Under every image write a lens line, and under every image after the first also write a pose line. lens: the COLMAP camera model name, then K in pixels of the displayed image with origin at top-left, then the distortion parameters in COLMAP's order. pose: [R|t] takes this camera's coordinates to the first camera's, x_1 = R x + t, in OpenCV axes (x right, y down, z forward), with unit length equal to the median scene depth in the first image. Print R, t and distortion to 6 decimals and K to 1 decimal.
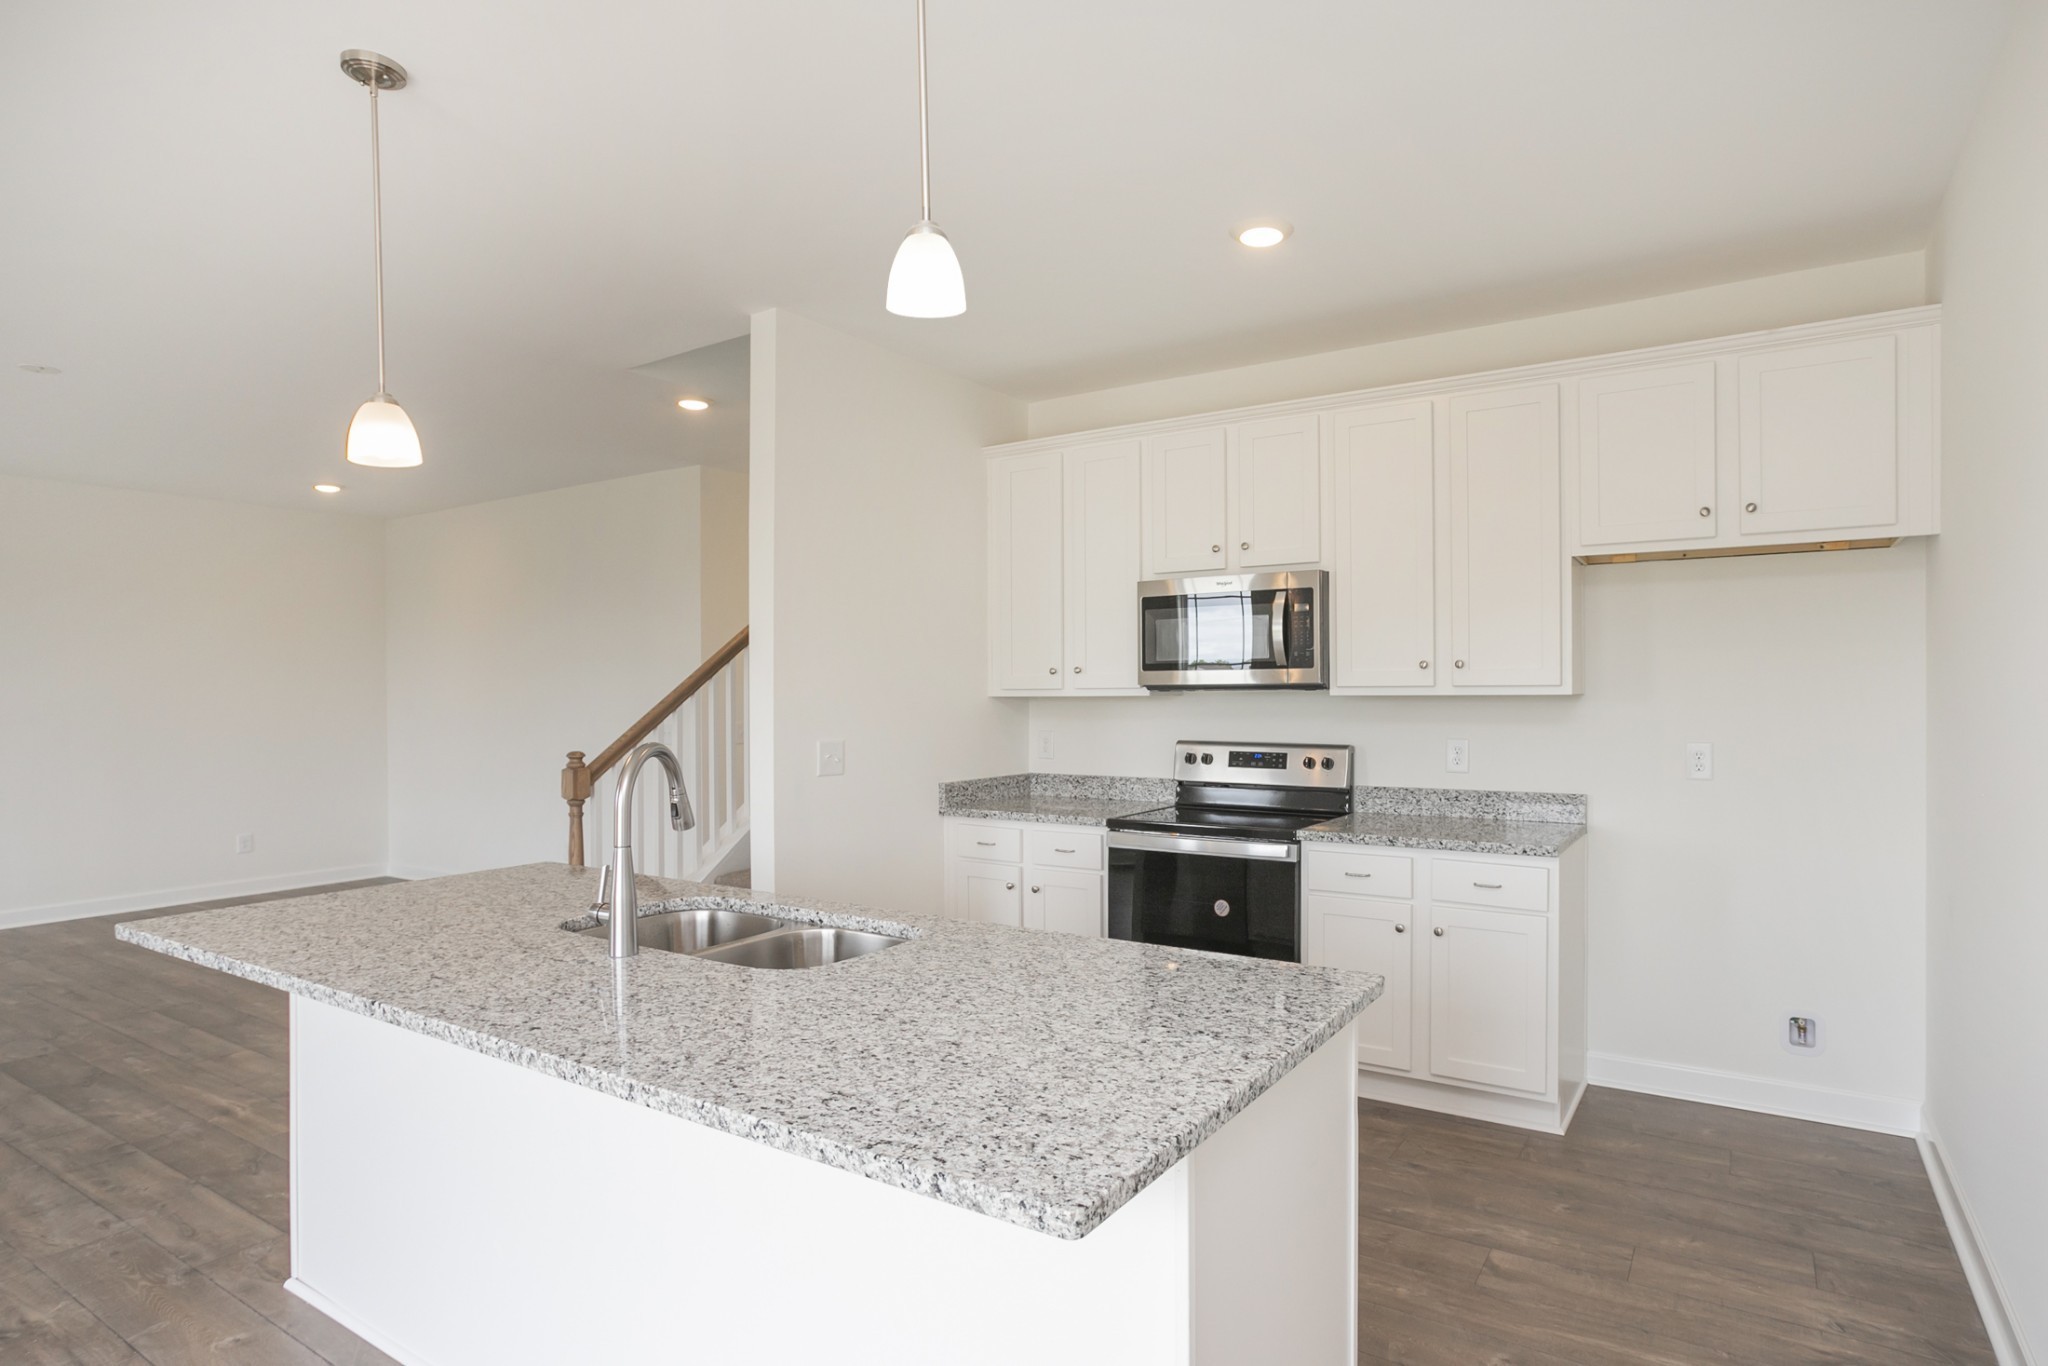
lens RADIAL K [[1096.0, 0, 1024.5], [0, 1096.0, 690.2], [0, 0, 1]] dist [0.004725, 0.002281]
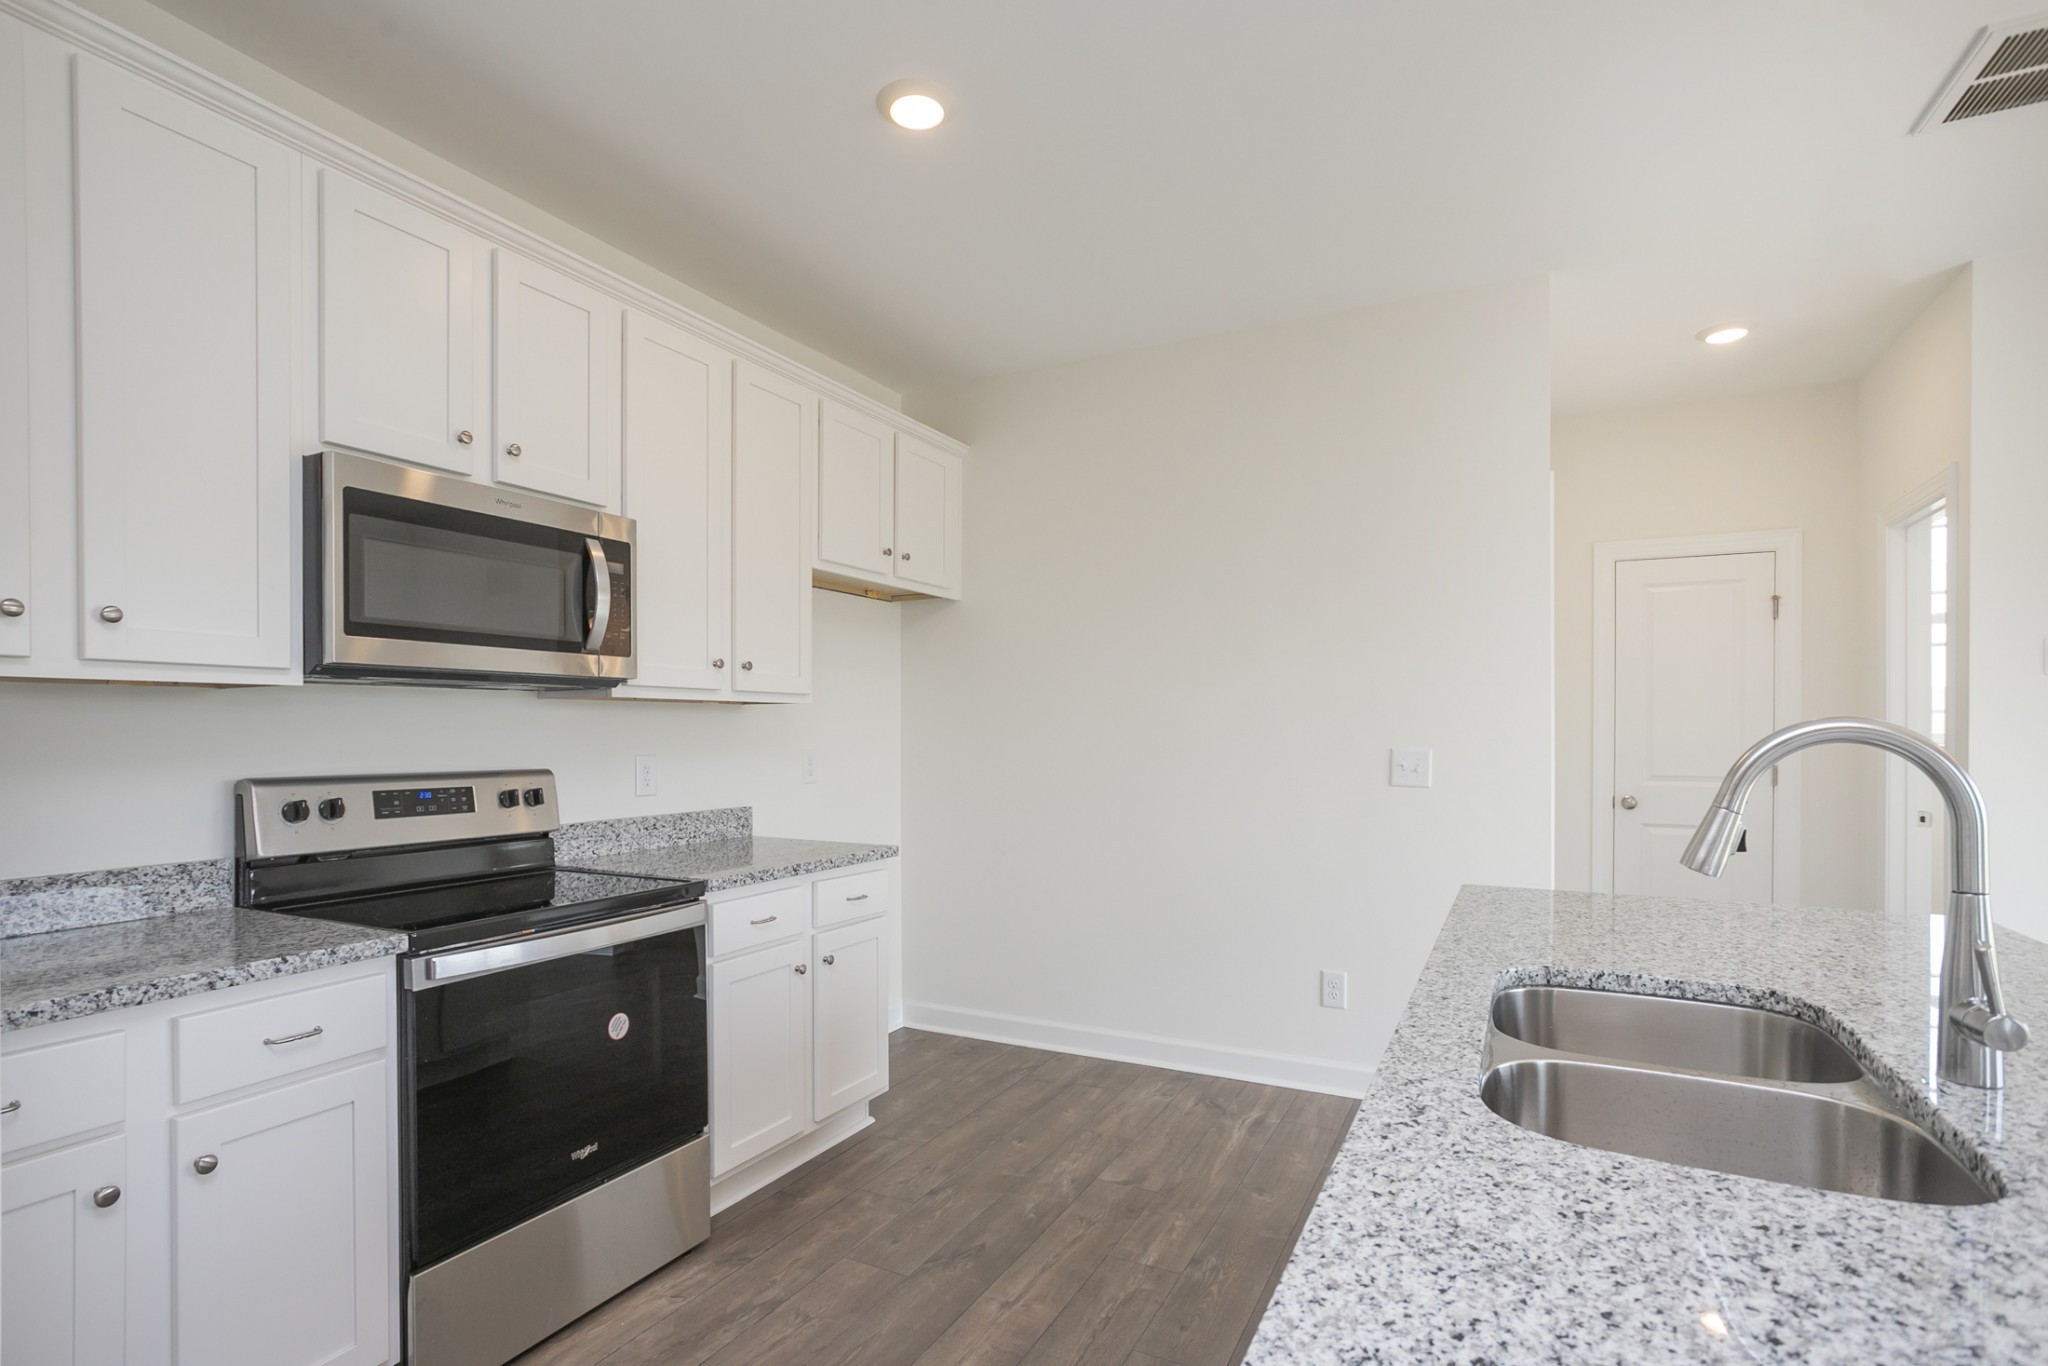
lens RADIAL K [[1096.0, 0, 1024.3], [0, 1096.0, 733.9], [0, 0, 1]] dist [0.004725, 0.002281]
pose [[-0.164198, 0.006966, 0.986403, -0.470012], [0.001991, 0.999975, -0.006731, 0.034273], [-0.986425, 0.000858, -0.164208, 0.850280]]
